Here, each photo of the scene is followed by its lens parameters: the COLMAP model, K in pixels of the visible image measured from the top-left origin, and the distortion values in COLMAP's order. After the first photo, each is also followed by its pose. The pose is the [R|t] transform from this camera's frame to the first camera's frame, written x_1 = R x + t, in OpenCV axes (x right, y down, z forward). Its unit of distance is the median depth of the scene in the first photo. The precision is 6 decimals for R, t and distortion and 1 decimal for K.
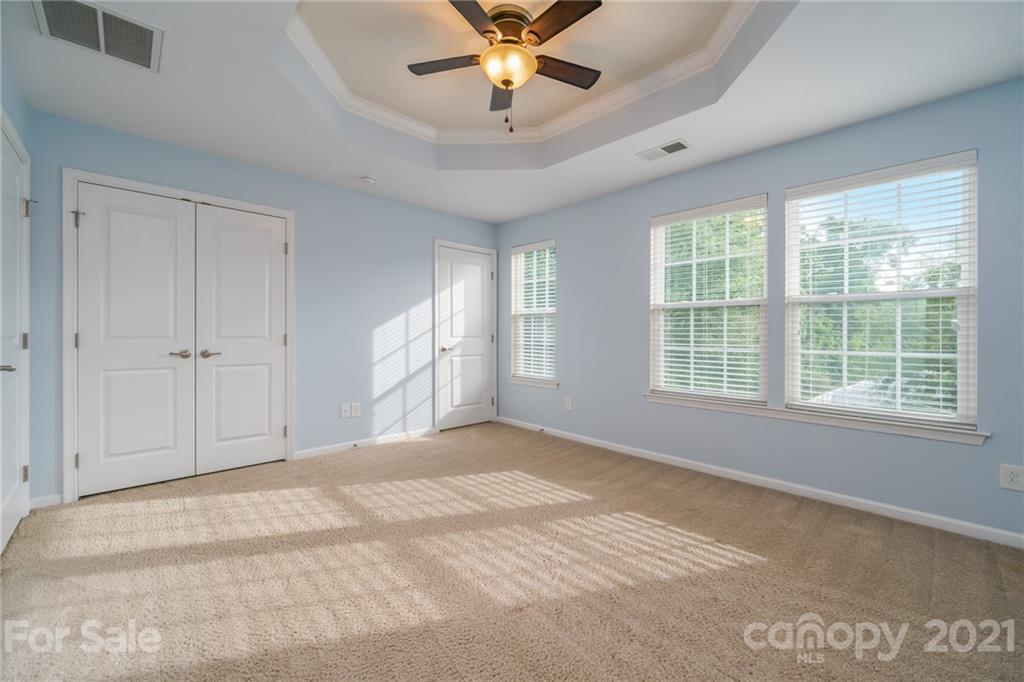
lens RADIAL K [[414.5, 0, 510.6], [0, 414.5, 335.8], [0, 0, 1]] dist [0.001043, -0.001994]
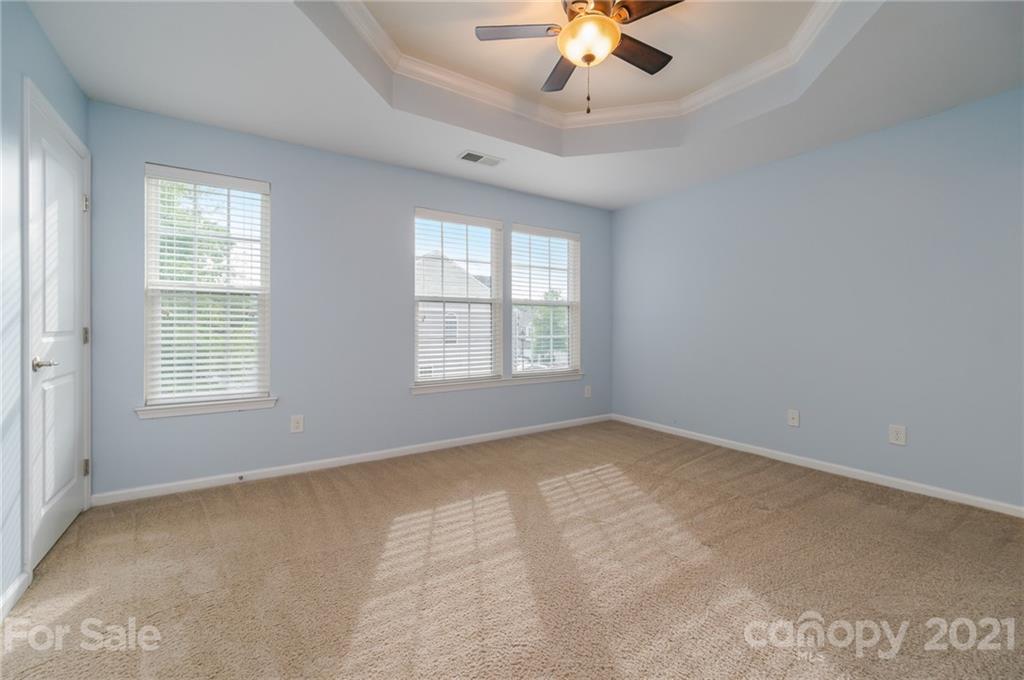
lens RADIAL K [[414.5, 0, 498.5], [0, 414.5, 325.9], [0, 0, 1]] dist [0.001043, -0.001994]
pose [[0.191982, -0.006422, 0.981377, -0.695468], [0.004426, 0.999974, 0.005678, -0.009256], [-0.981388, 0.003254, 0.192005, 0.734016]]
